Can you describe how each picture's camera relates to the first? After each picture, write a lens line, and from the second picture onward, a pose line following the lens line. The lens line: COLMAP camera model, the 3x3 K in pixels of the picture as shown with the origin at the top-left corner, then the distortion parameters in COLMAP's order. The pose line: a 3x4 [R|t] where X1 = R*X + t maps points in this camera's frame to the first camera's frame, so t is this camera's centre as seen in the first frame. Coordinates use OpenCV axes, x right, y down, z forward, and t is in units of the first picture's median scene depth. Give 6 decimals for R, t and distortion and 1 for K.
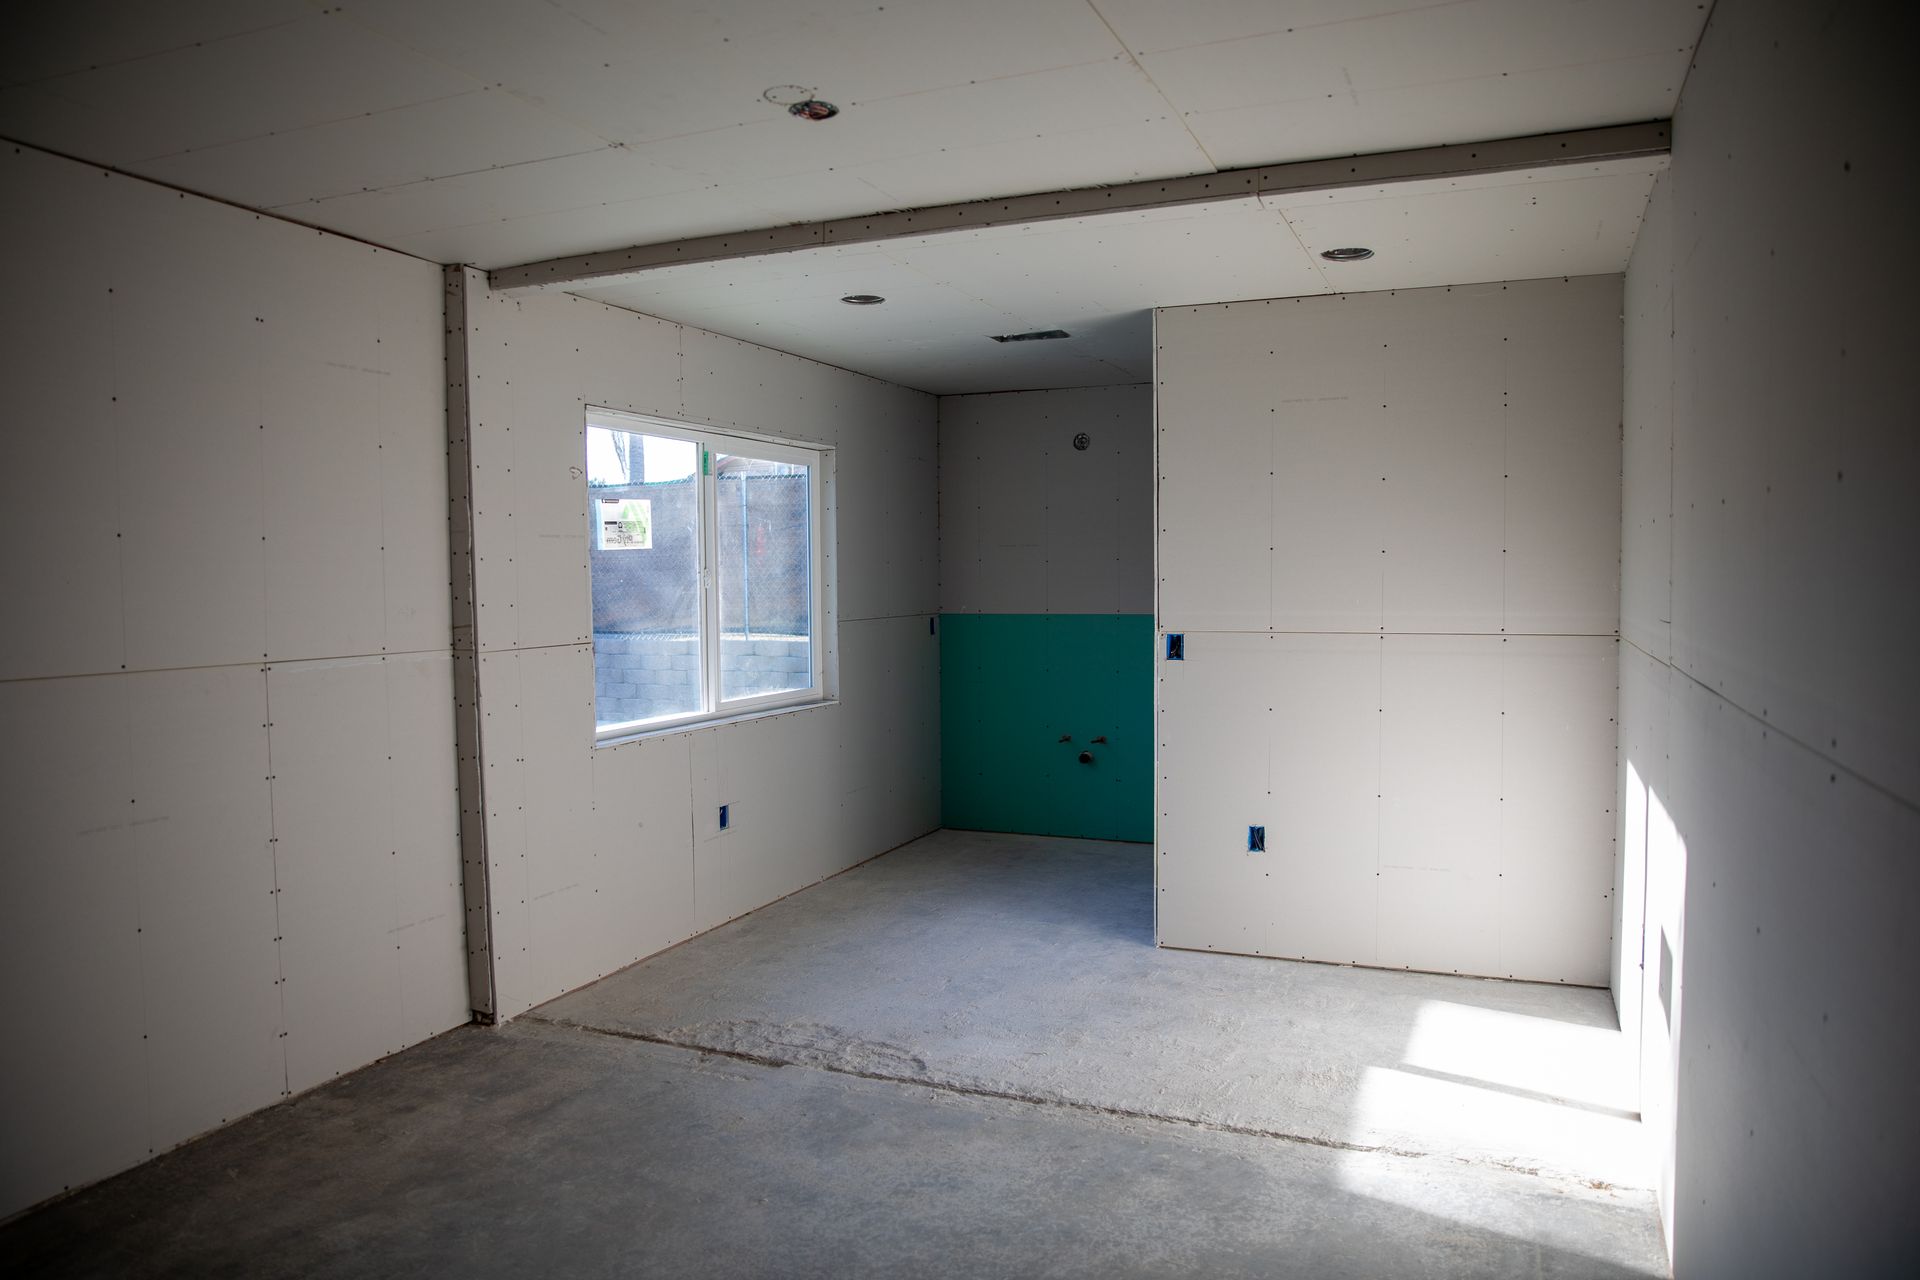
lens RADIAL K [[1337.5, 0, 999.6], [0, 1337.5, 643.4], [0, 0, 1]] dist [-0.108555, 0.081199]
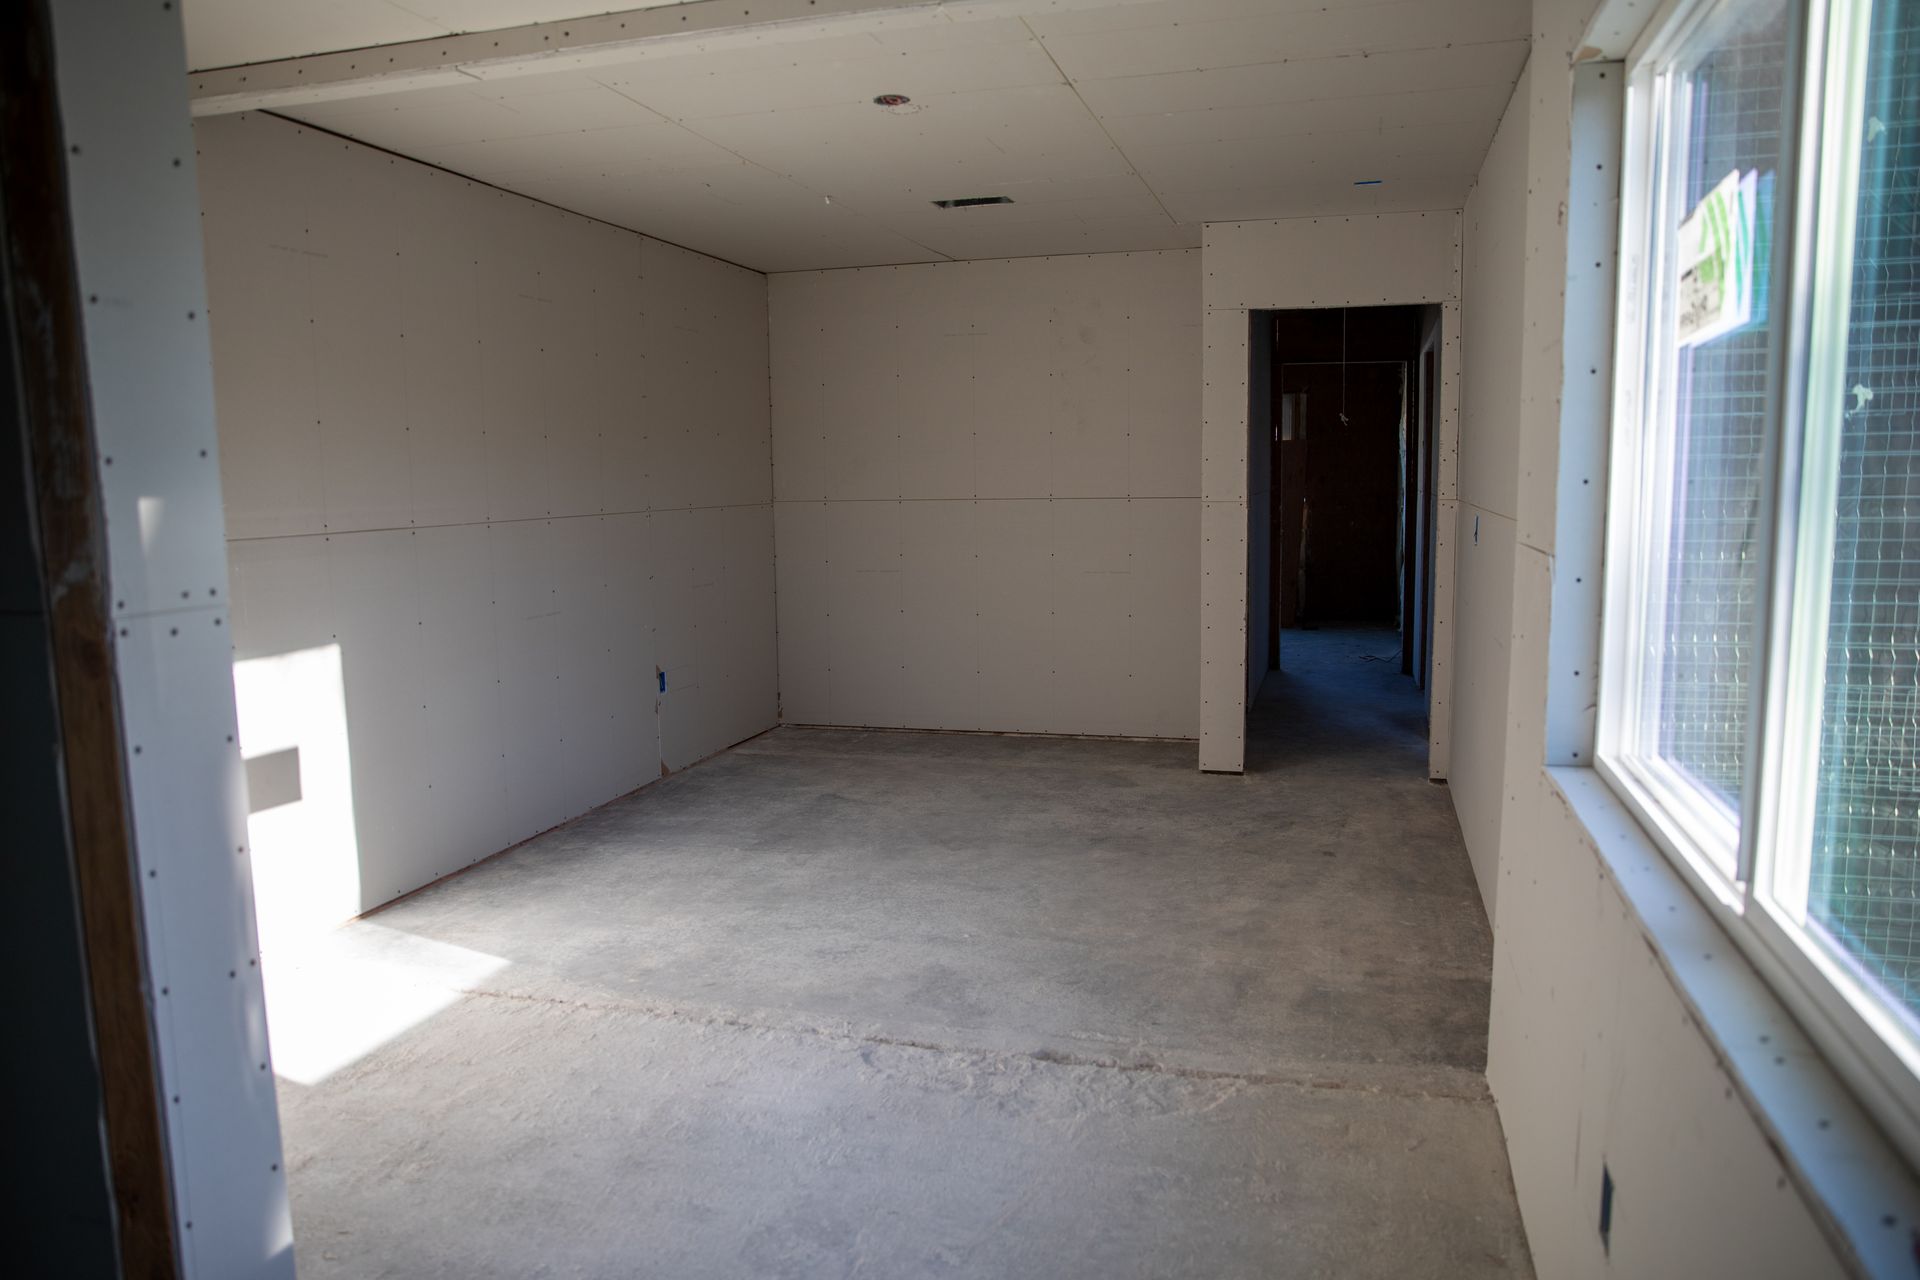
lens RADIAL K [[1316.4, 0, 925.1], [0, 1316.4, 646.1], [0, 0, 1]] dist [-0.091113, 0.077206]
pose [[-0.997396, 0.035386, -0.062840, -0.049856], [0.023260, 0.982624, 0.184142, -0.069426], [0.068265, 0.182201, -0.980889, 1.637180]]
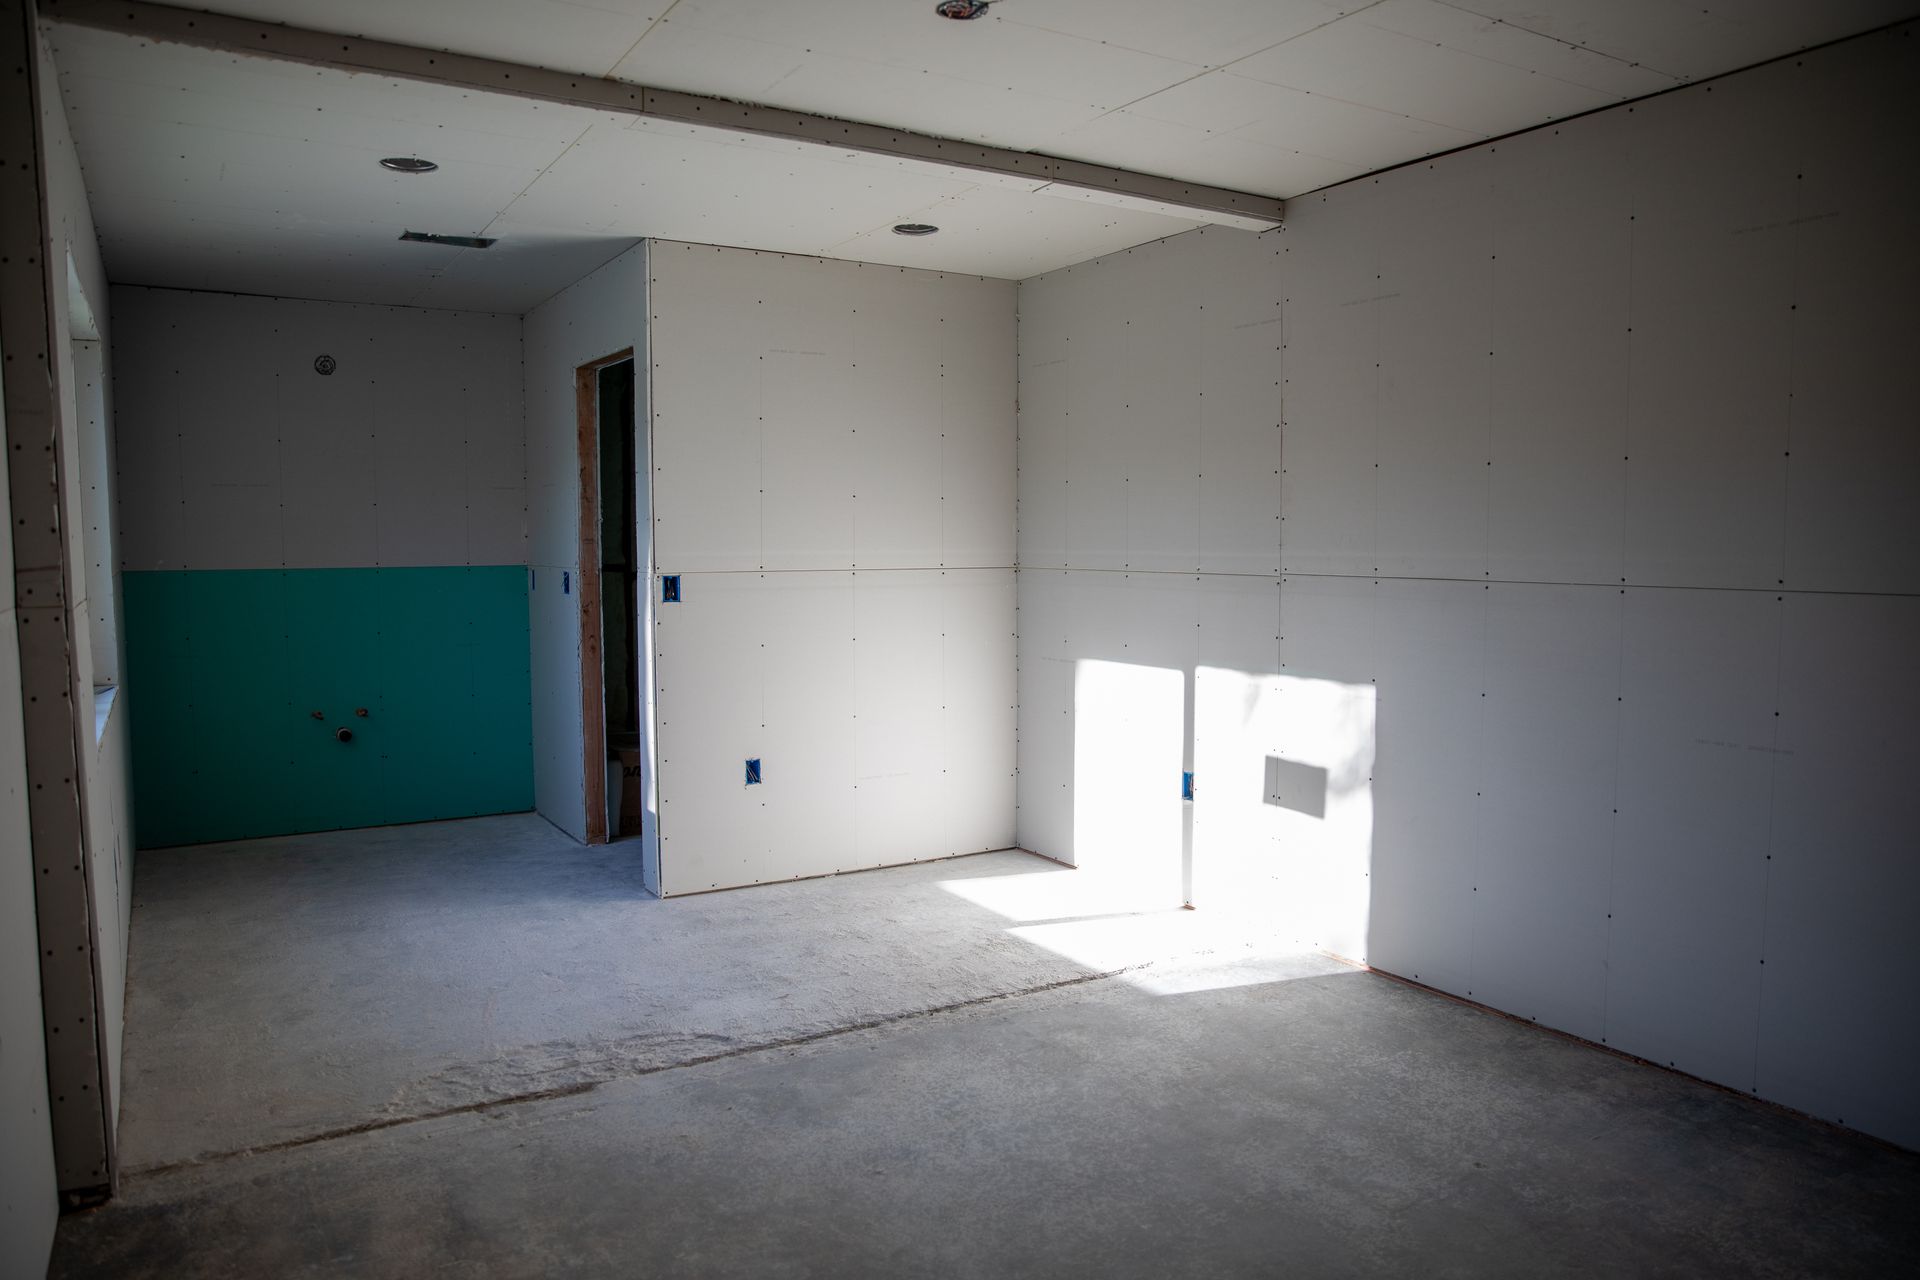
lens RADIAL K [[1337.5, 0, 999.6], [0, 1337.5, 643.4], [0, 0, 1]] dist [-0.108555, 0.081199]
pose [[0.575316, -0.056150, 0.816001, -0.641594], [0.038785, 0.998391, 0.041356, 0.014084], [-0.817011, 0.007856, 0.576569, 0.292287]]
